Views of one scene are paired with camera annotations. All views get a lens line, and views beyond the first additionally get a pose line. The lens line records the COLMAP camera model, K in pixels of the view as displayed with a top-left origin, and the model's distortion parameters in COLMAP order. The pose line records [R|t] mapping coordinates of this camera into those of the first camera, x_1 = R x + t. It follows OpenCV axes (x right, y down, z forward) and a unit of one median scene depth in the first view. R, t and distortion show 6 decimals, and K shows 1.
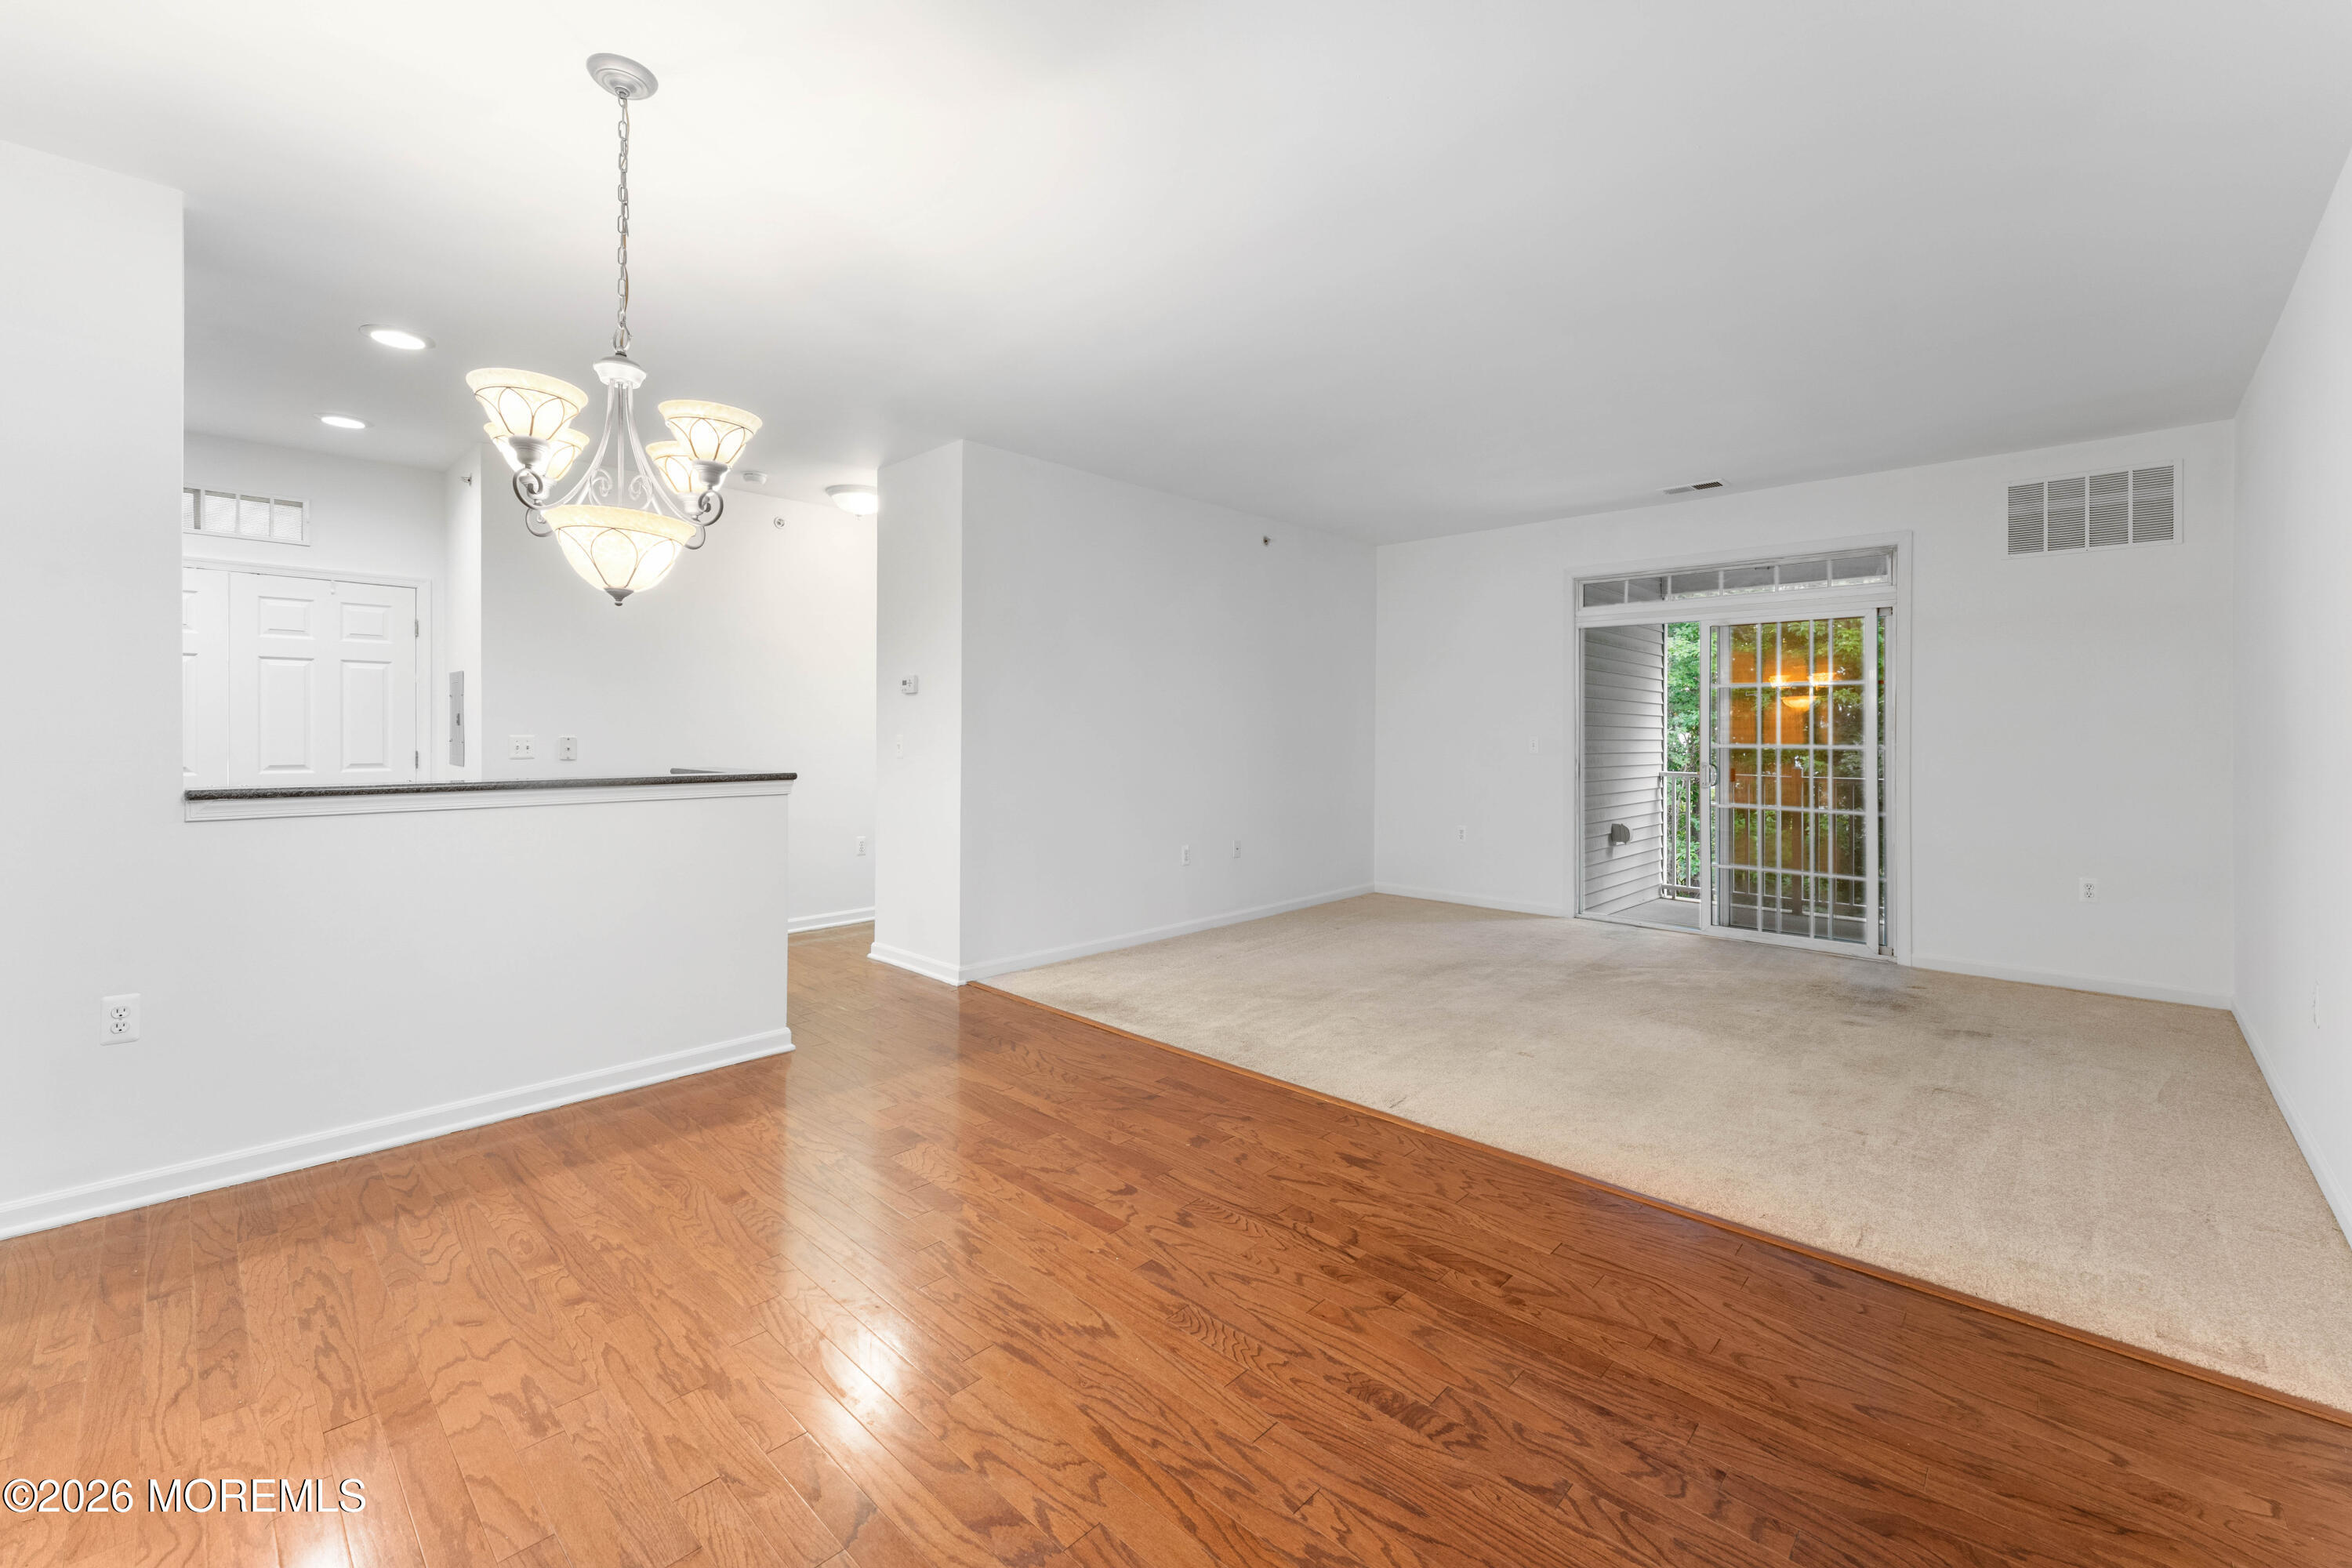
lens RADIAL K [[952.7, 0, 1179.4], [0, 952.7, 735.1], [0, 0, 1]] dist [0.000487, -0.000206]
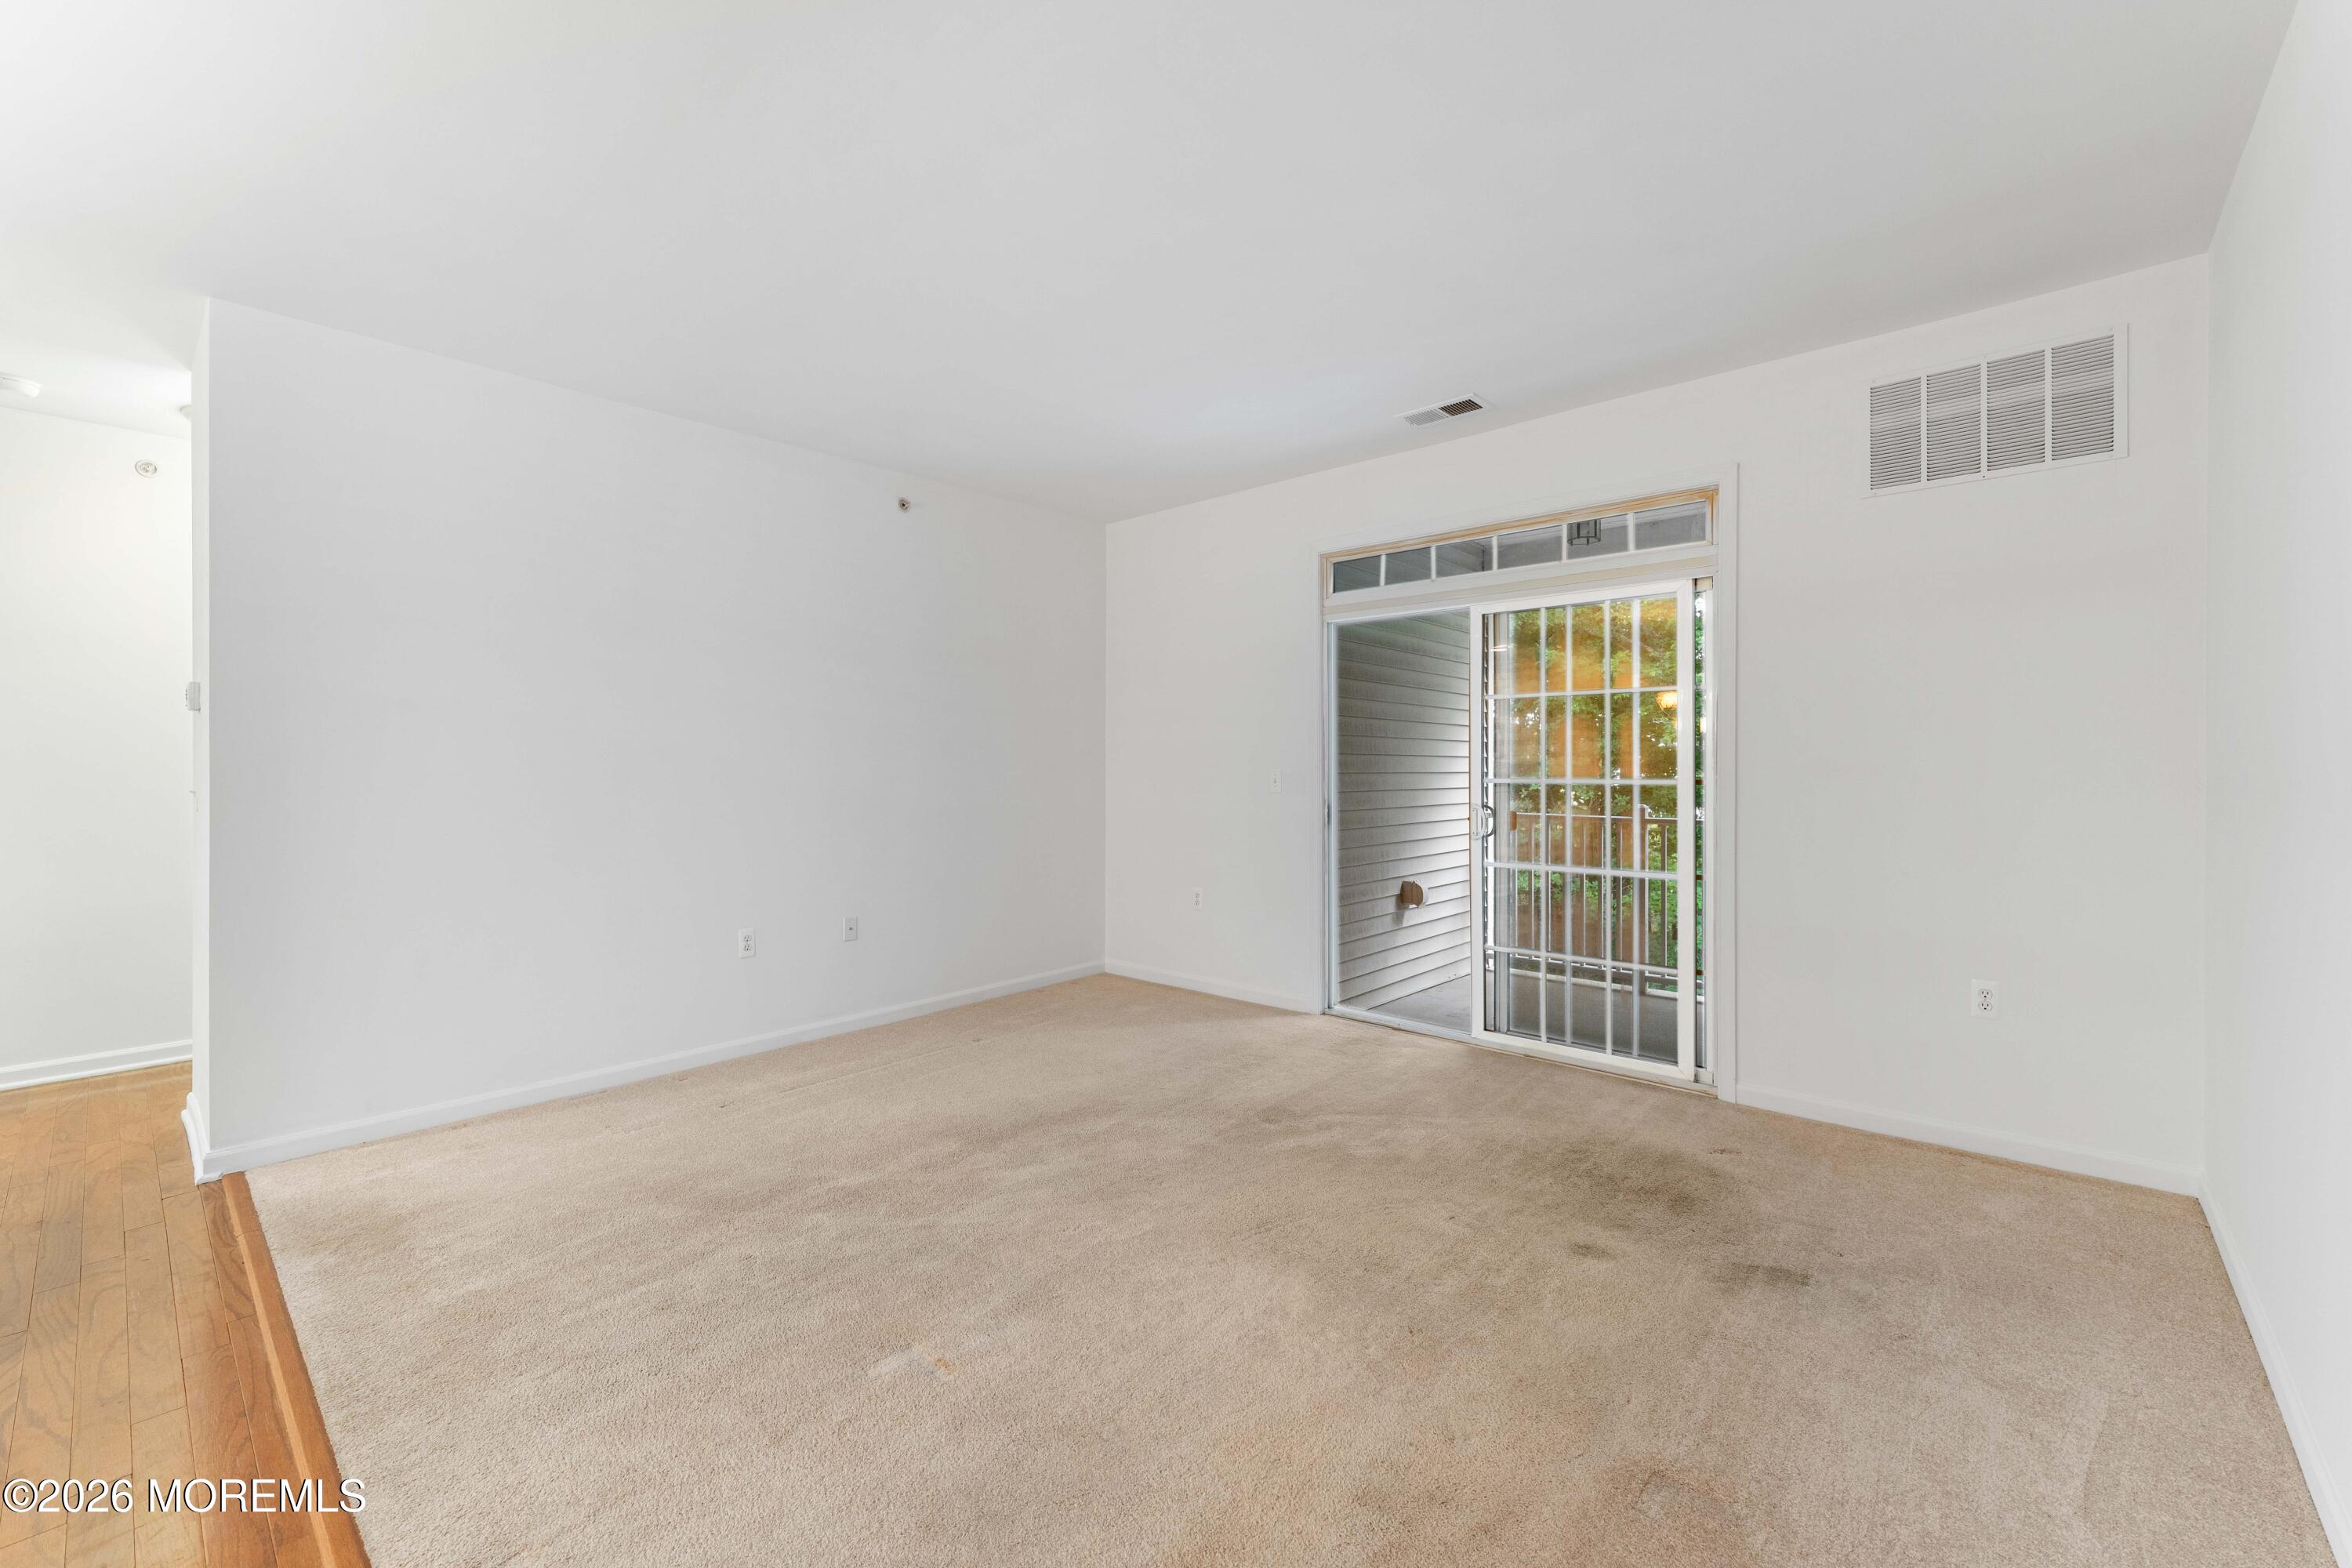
lens RADIAL K [[943.1, 0, 1174.2], [0, 943.1, 780.3], [0, 0, 1]] dist [0.000382, -0.000313]
pose [[0.999593, -0.009613, 0.026875, 0.382423], [0.009250, 0.999865, 0.013581, -0.001382], [-0.027002, -0.013327, 0.999547, 0.370251]]
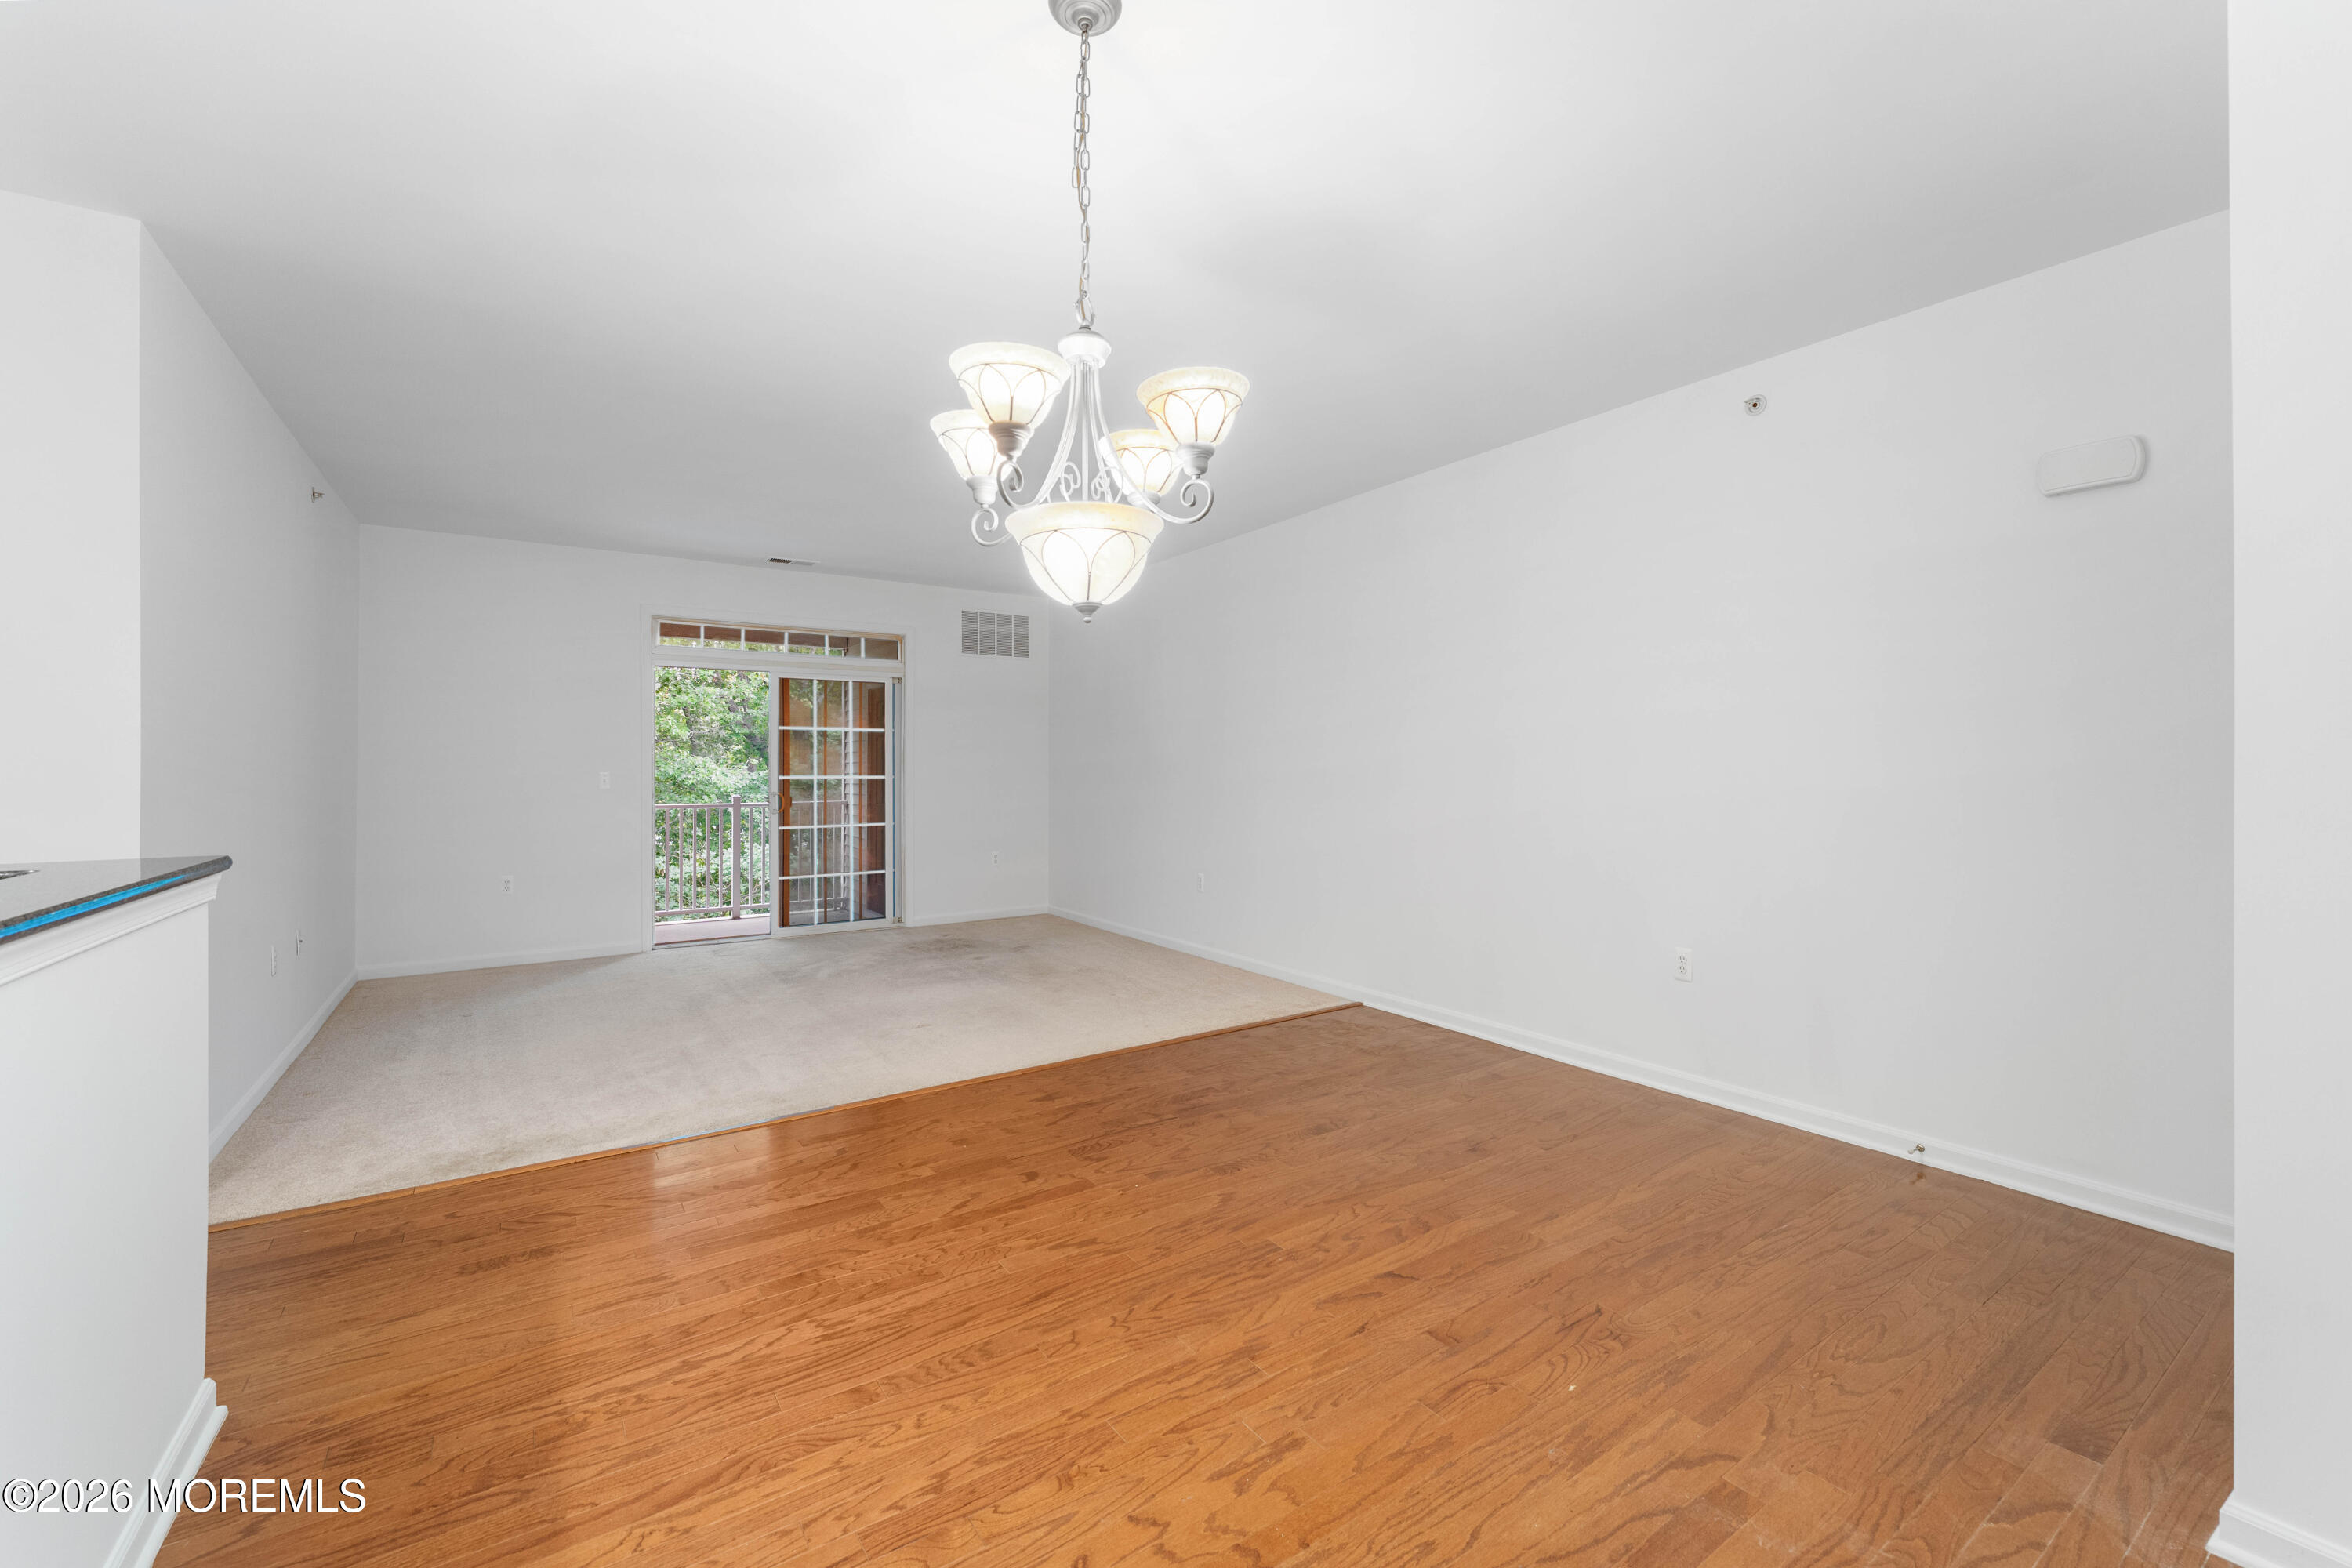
lens RADIAL K [[943.1, 0, 1174.2], [0, 943.1, 780.3], [0, 0, 1]] dist [0.000382, -0.000313]
pose [[0.224976, -0.018298, 0.974192, -0.602783], [0.006195, 0.999830, 0.017349, -0.004182], [-0.974345, 0.002132, 0.225051, 0.320026]]
